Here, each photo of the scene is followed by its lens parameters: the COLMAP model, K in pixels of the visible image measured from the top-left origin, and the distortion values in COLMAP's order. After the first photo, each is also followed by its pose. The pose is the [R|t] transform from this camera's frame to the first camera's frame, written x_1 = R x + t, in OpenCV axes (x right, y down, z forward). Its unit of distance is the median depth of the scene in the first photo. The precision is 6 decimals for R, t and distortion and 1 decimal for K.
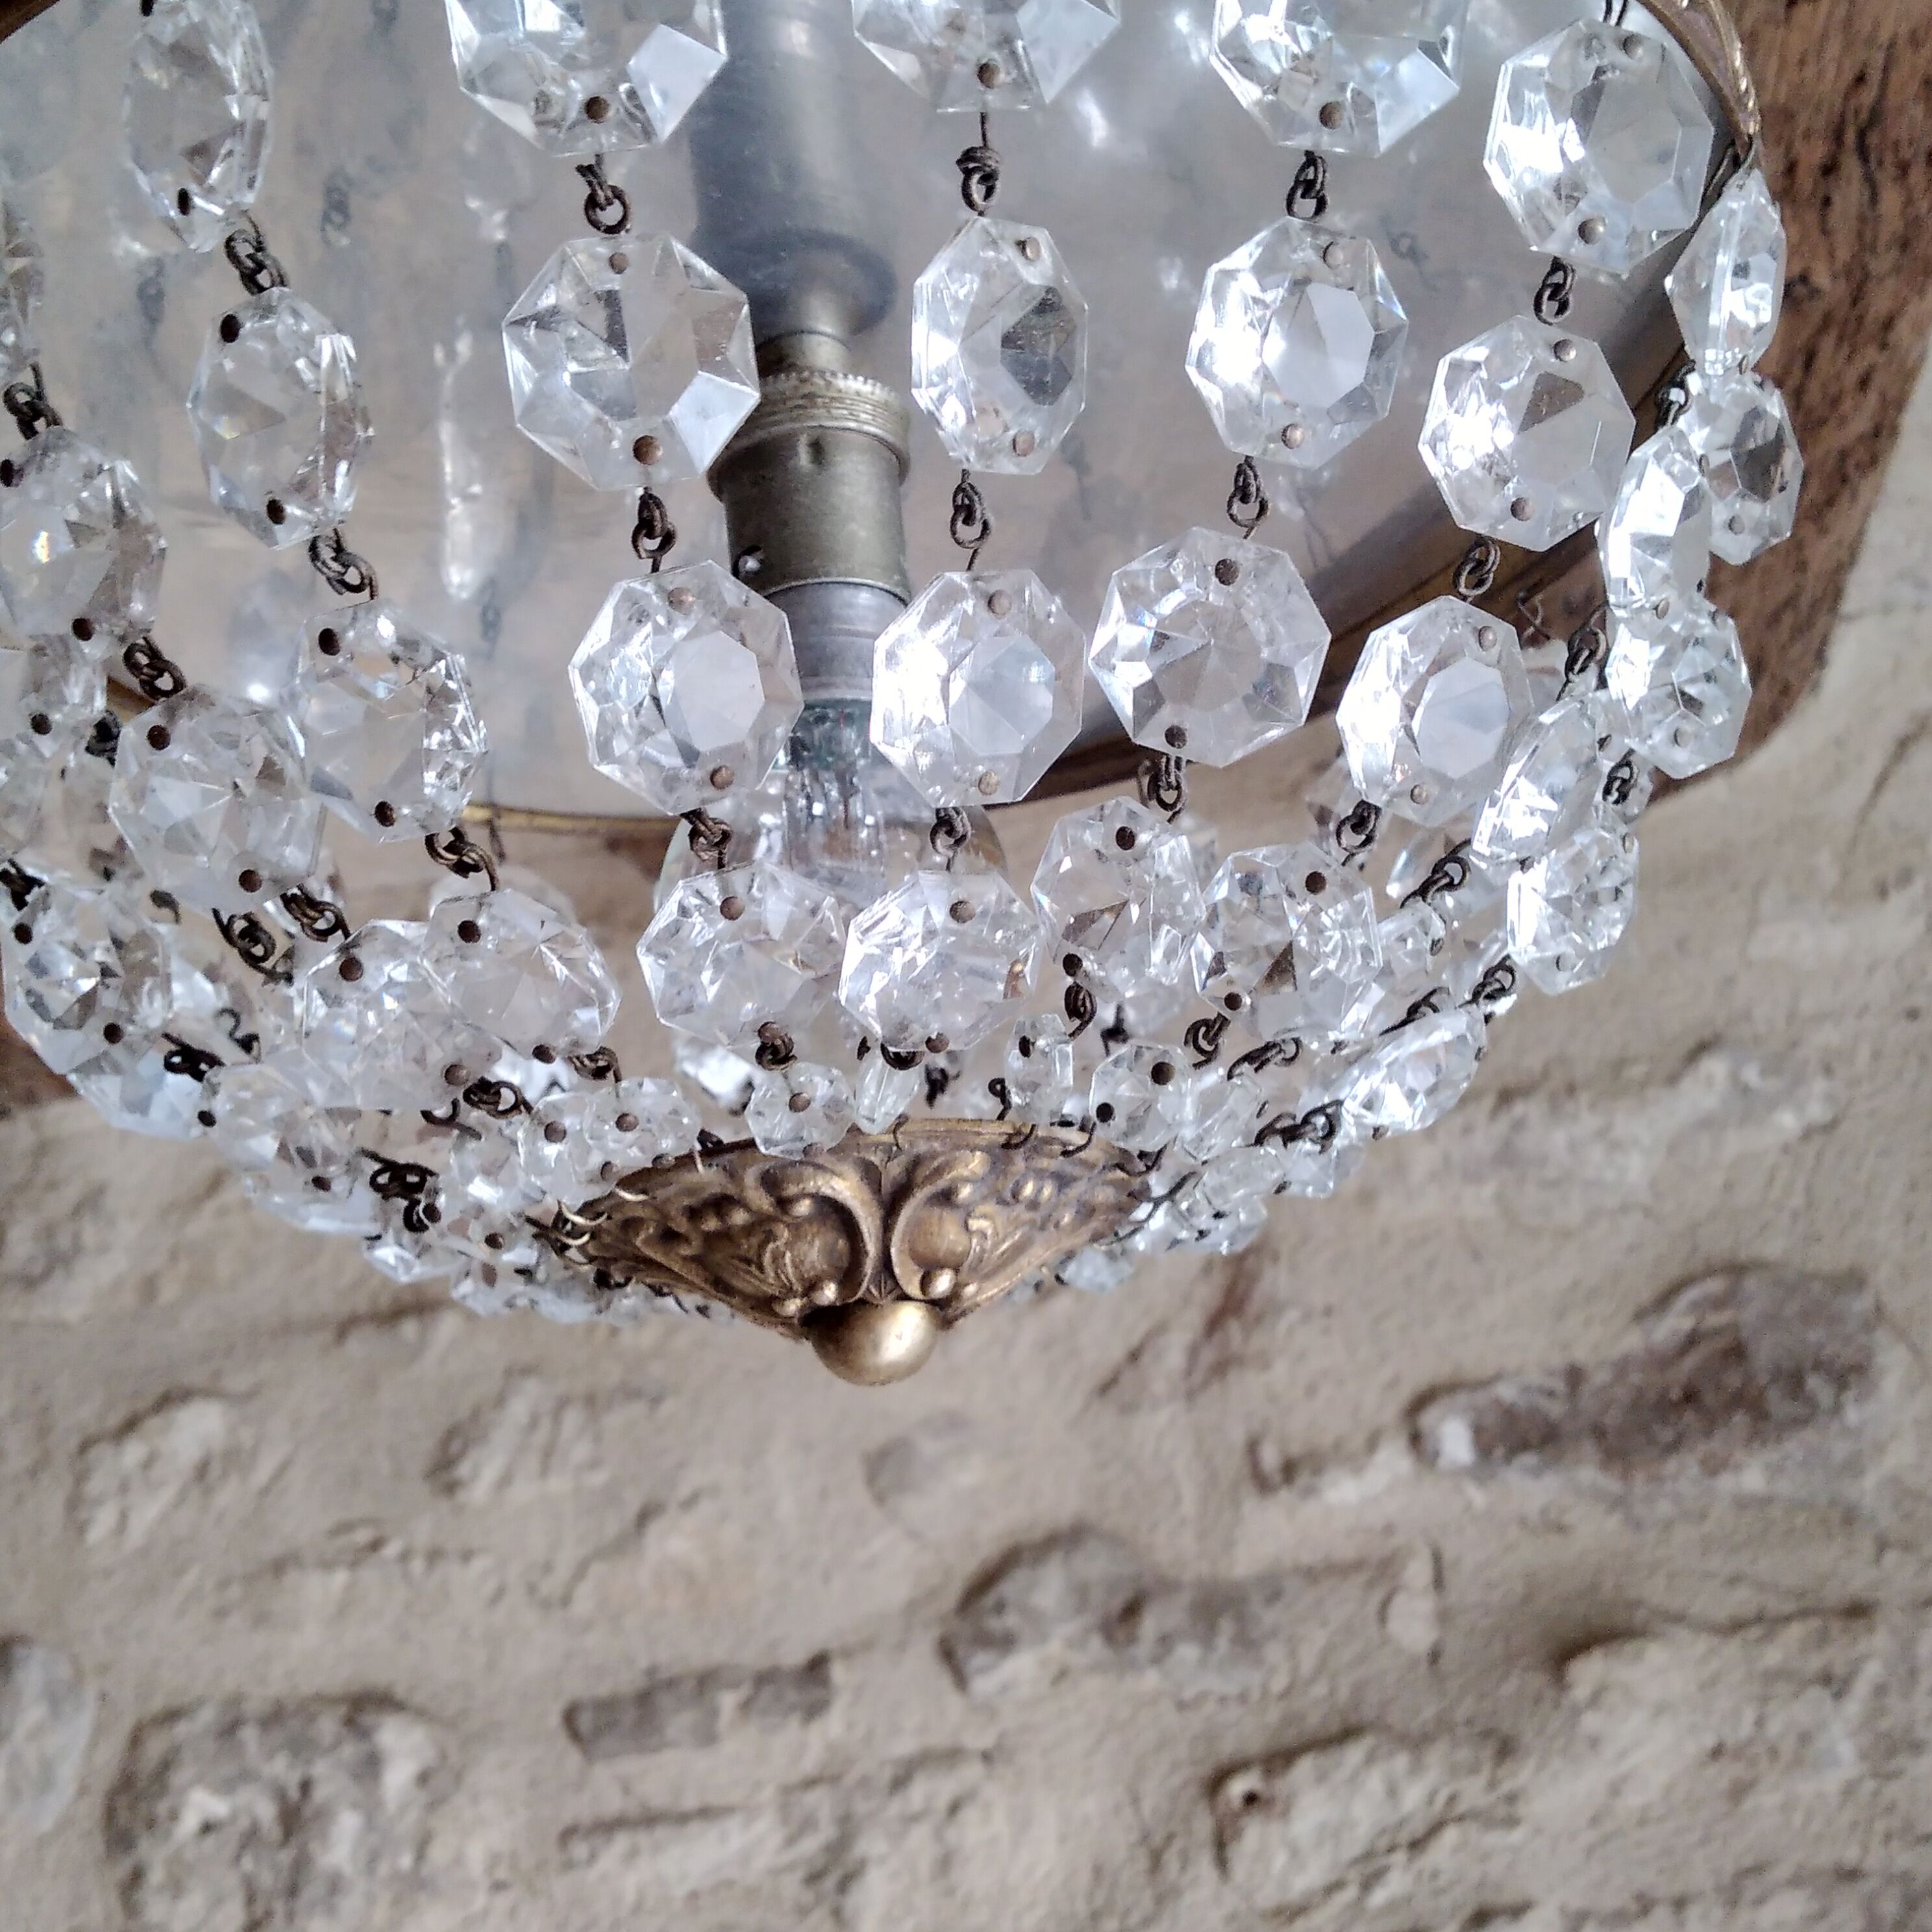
lens RADIAL K [[2721.6, 0, 960.0], [0, 2721.6, 969.3], [0, 0, 1]] dist [0.169677, -0.596782]
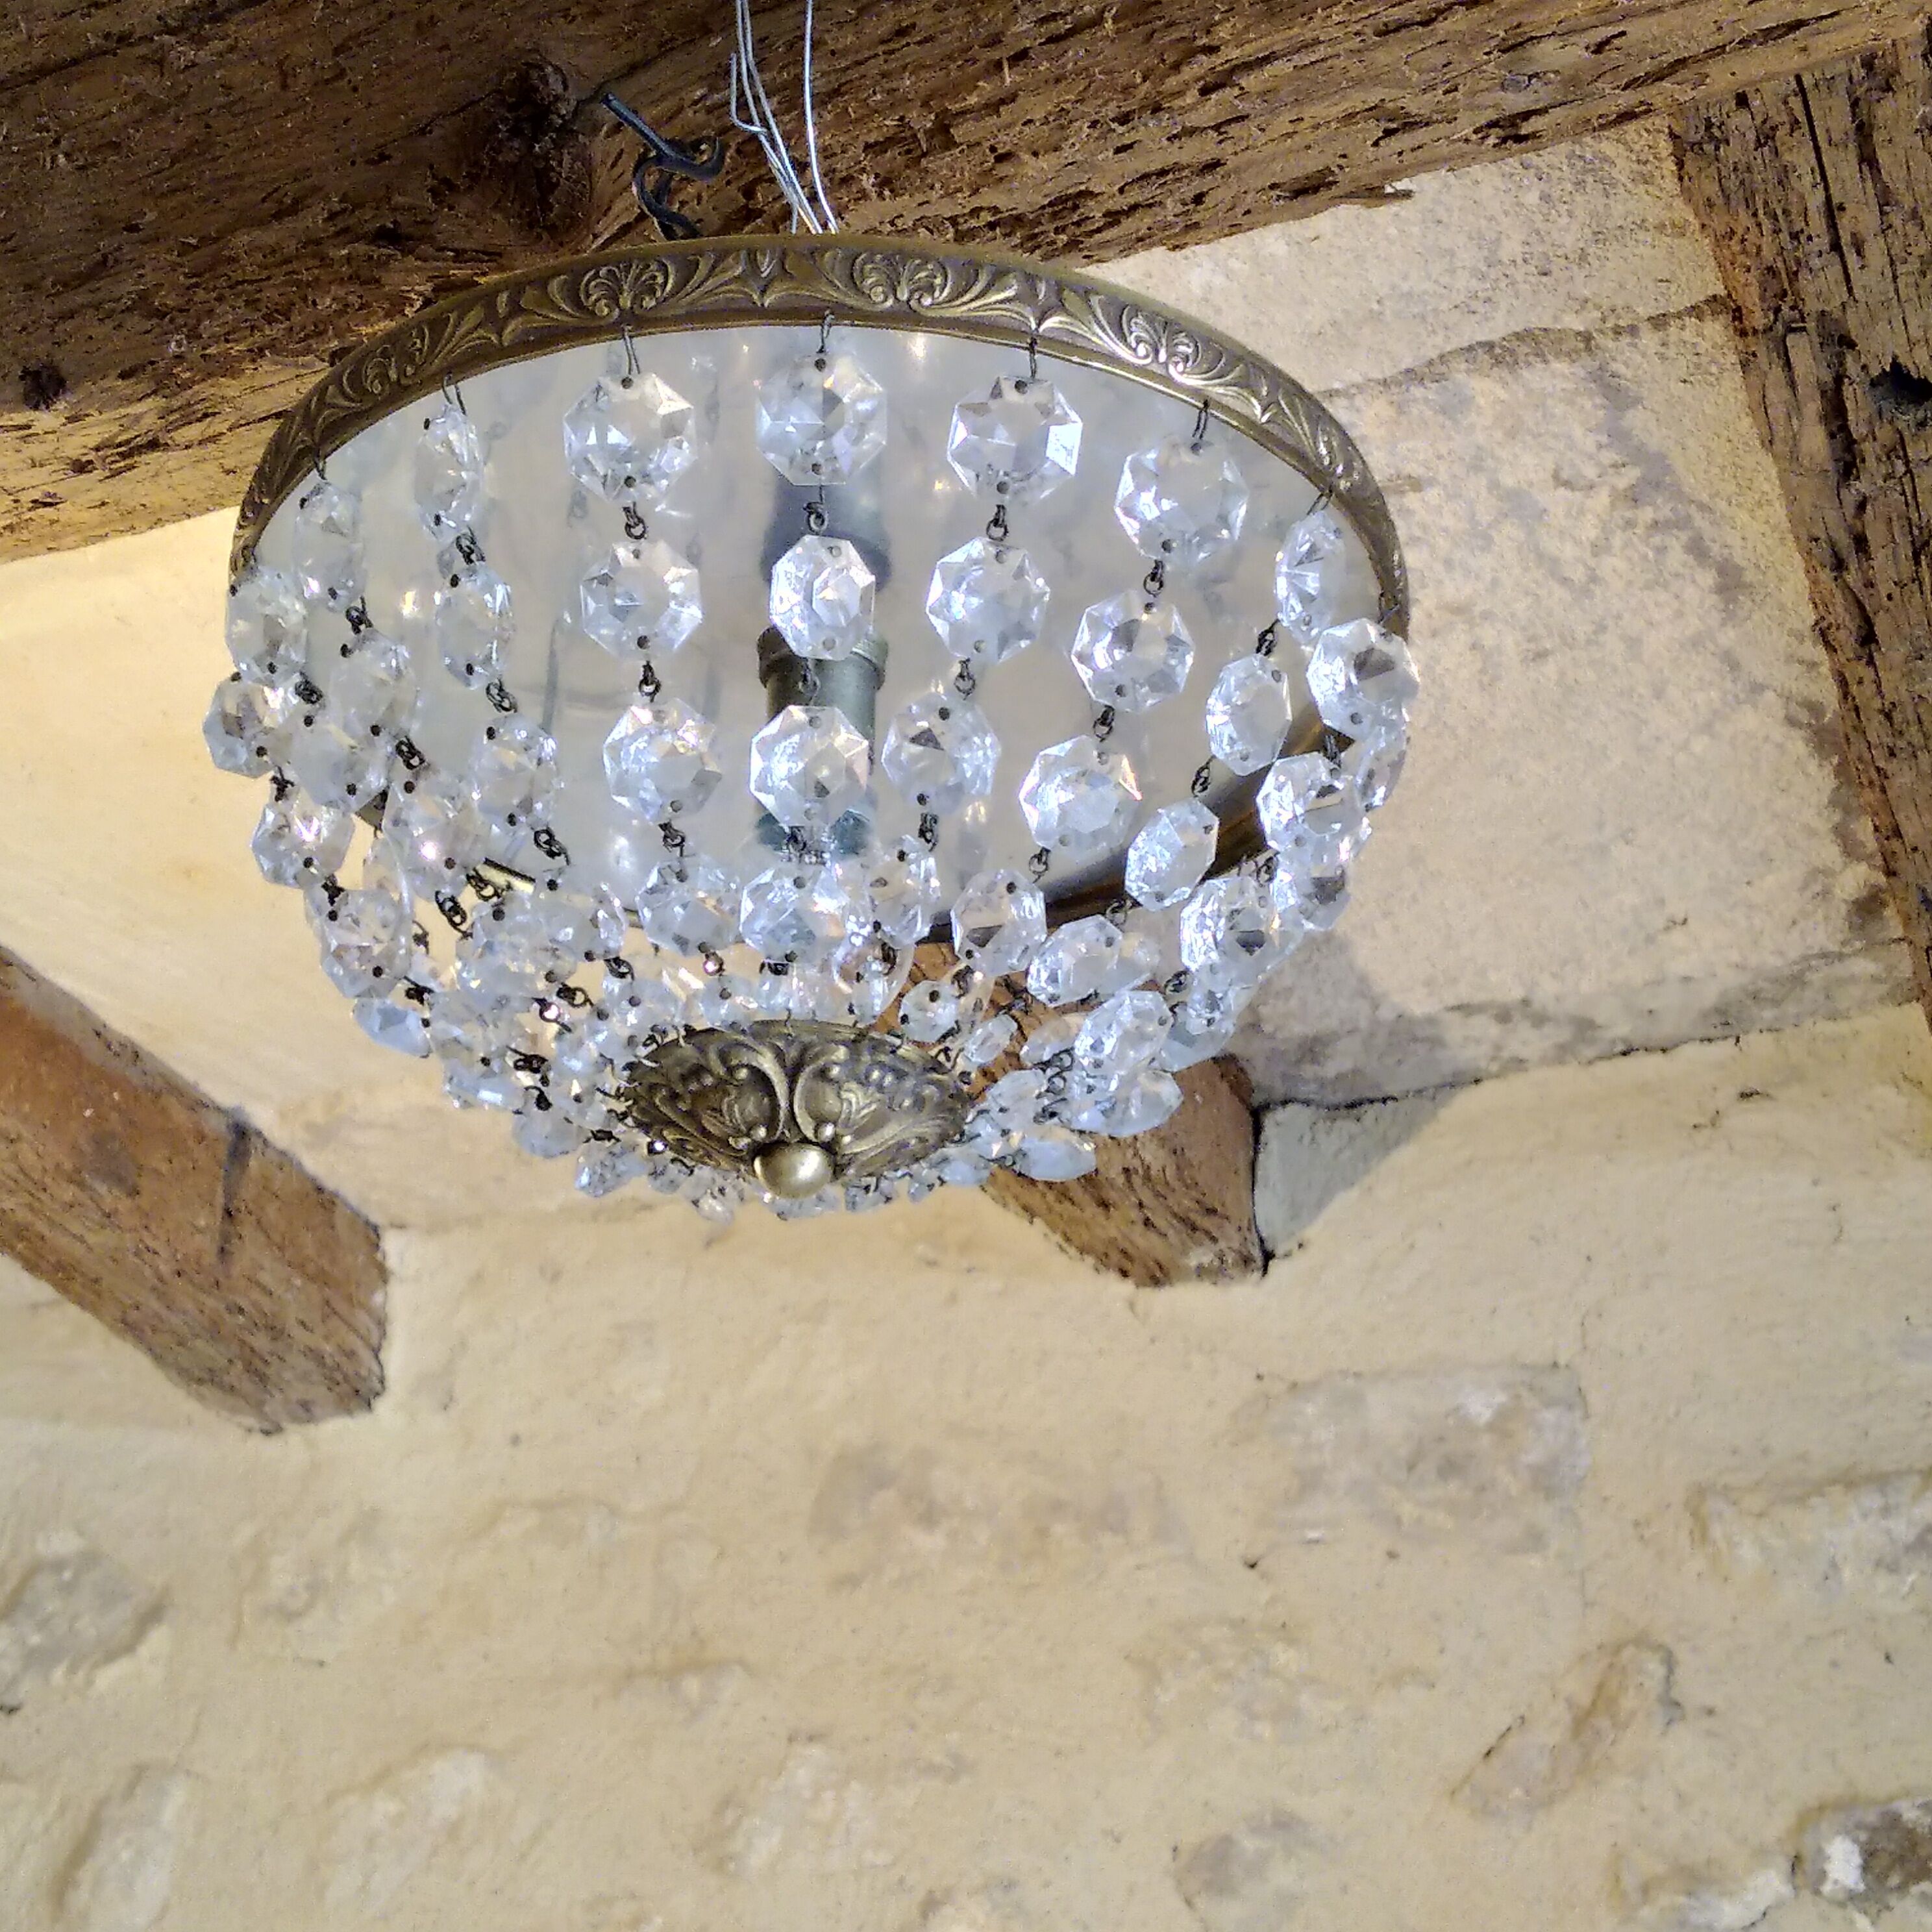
lens RADIAL K [[3740.4, 0, 941.8], [0, 3740.4, 969.7], [0, 0, 1]] dist [0.183106, -0.165585]
pose [[0.985450, 0.036248, -0.166055, 0.407742], [-0.057849, 0.990194, -0.127159, 0.279124], [0.159818, 0.134915, 0.977884, -1.177795]]
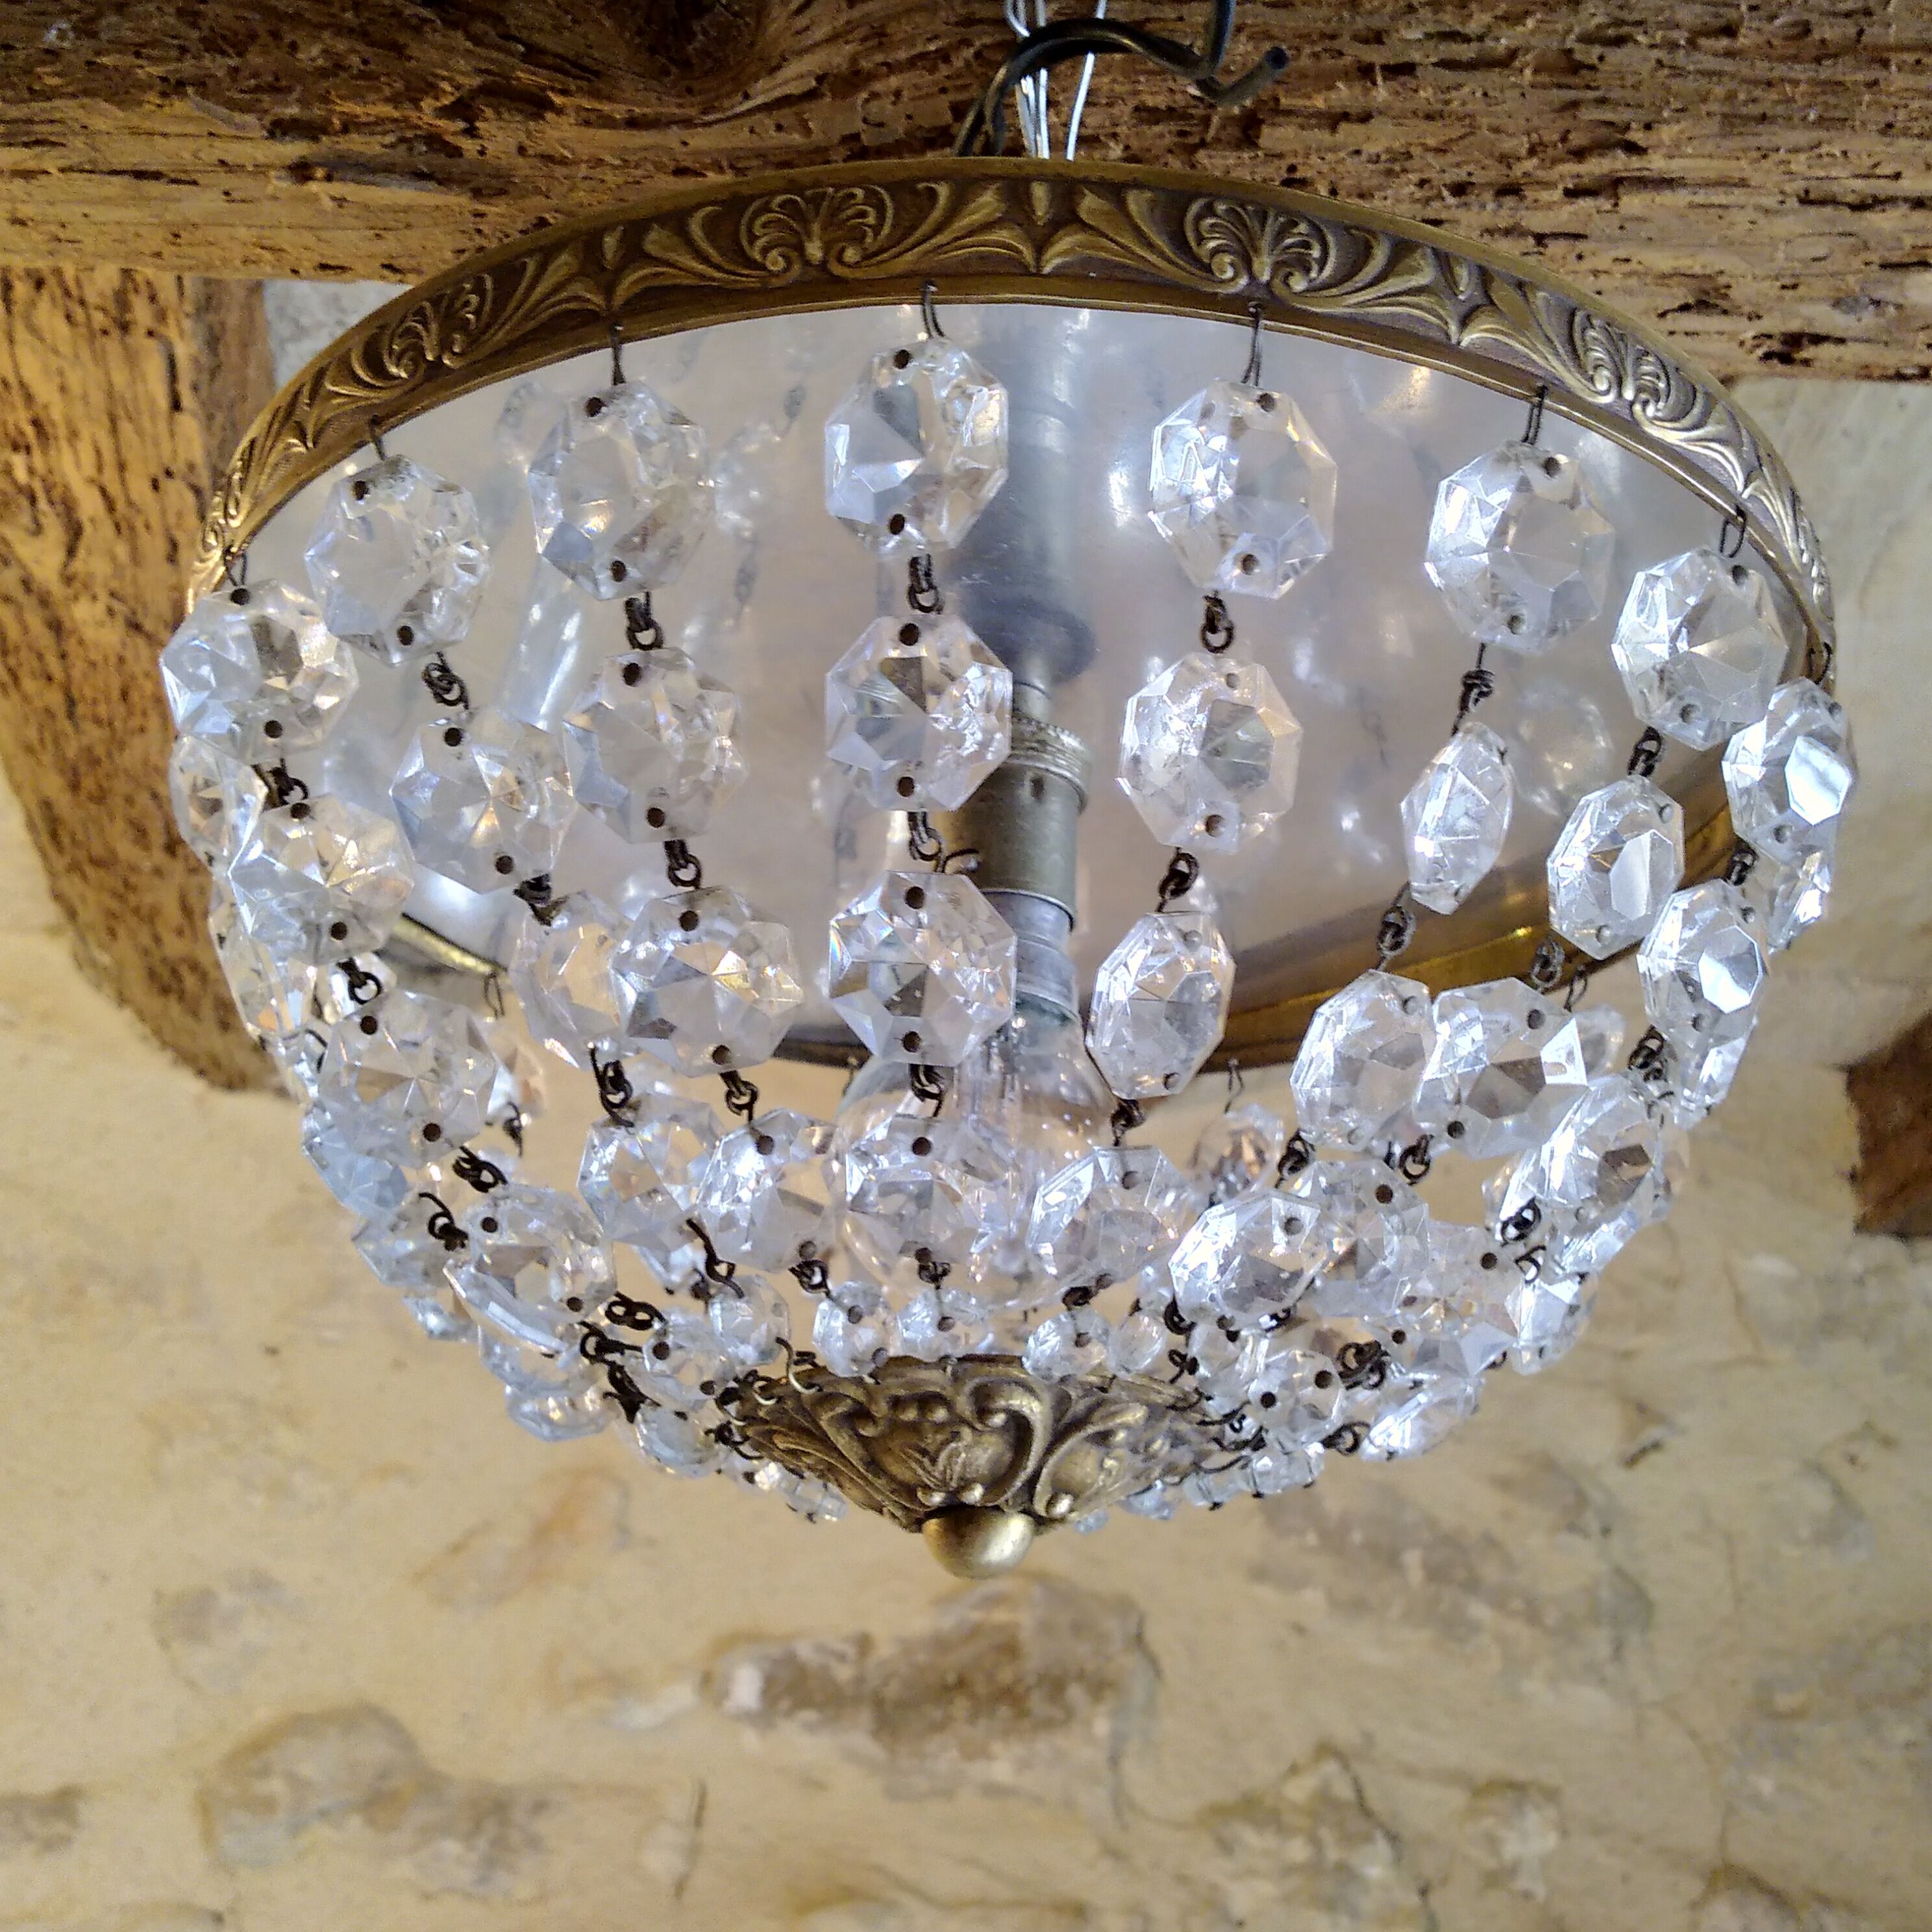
lens RADIAL K [[2616.0, 0, 974.7], [0, 2616.0, 953.8], [0, 0, 1]] dist [0.155433, -0.414504]
pose [[0.928763, 0.257669, 0.266469, -0.368760], [-0.231216, 0.964597, -0.126852, 0.033972], [-0.289721, 0.056203, 0.955459, -0.087911]]
